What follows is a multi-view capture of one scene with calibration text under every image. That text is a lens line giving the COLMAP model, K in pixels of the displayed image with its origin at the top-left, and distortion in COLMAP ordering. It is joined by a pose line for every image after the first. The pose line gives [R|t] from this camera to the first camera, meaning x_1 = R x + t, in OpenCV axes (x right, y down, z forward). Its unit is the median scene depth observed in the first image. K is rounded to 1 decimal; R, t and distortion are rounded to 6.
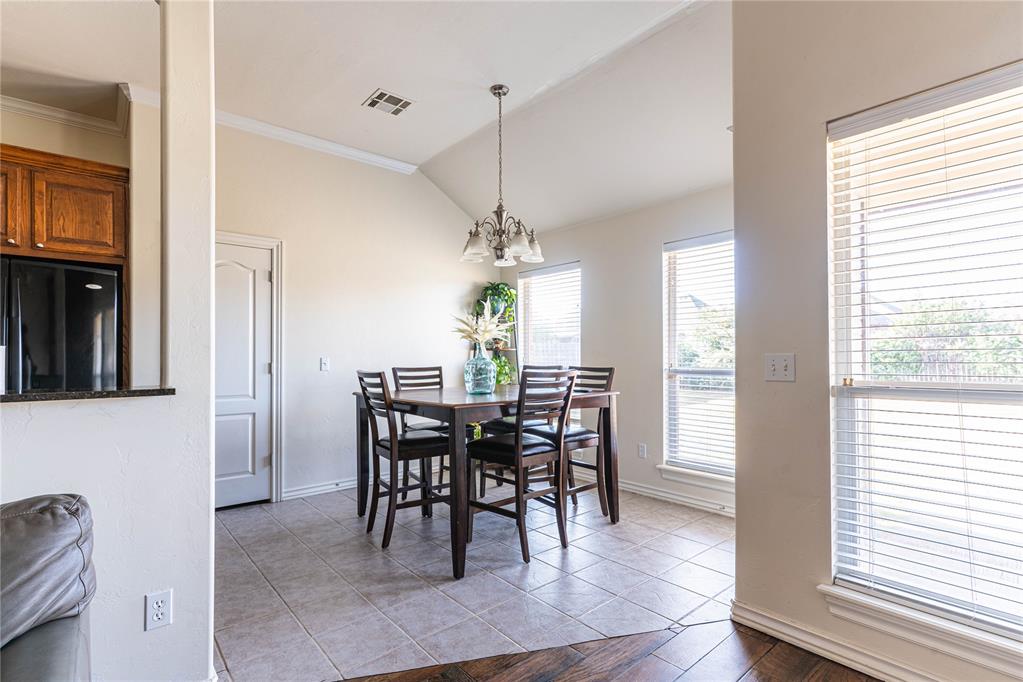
lens RADIAL K [[498.8, 0, 509.2], [0, 498.8, 345.5], [0, 0, 1]] dist [0.000968, 0.001254]
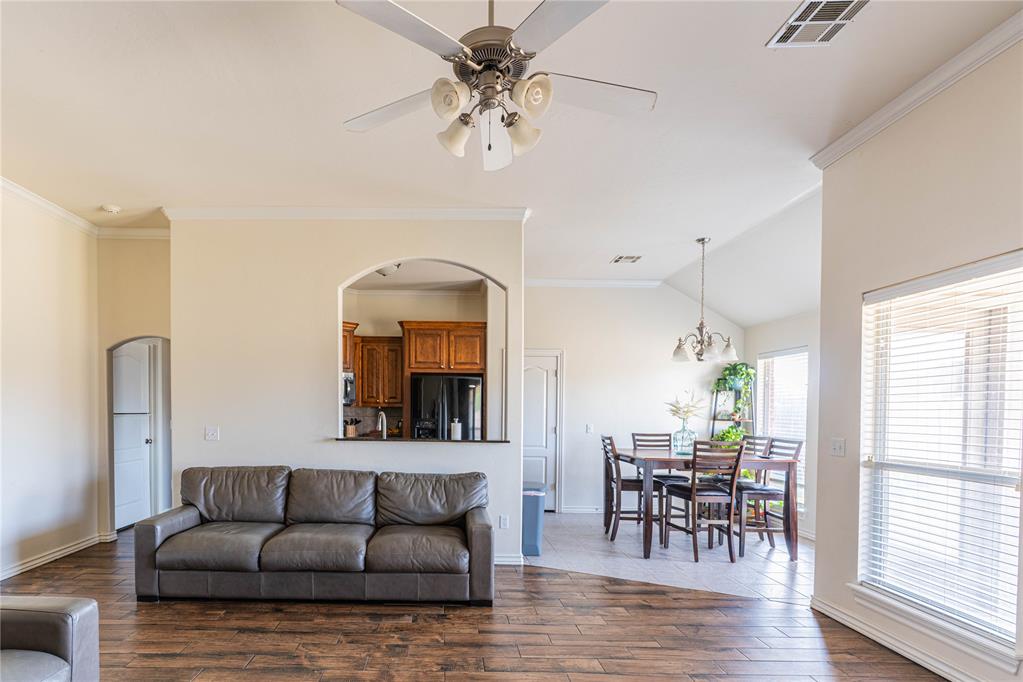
lens RADIAL K [[527.2, 0, 422.5], [0, 527.2, 419.1], [0, 0, 1]] dist [0.001128, -0.000141]
pose [[0.741477, 0.025290, -0.670502, 0.400659], [-0.000811, 0.999322, 0.036795, -0.060955], [0.670978, -0.026739, 0.740995, -0.642770]]
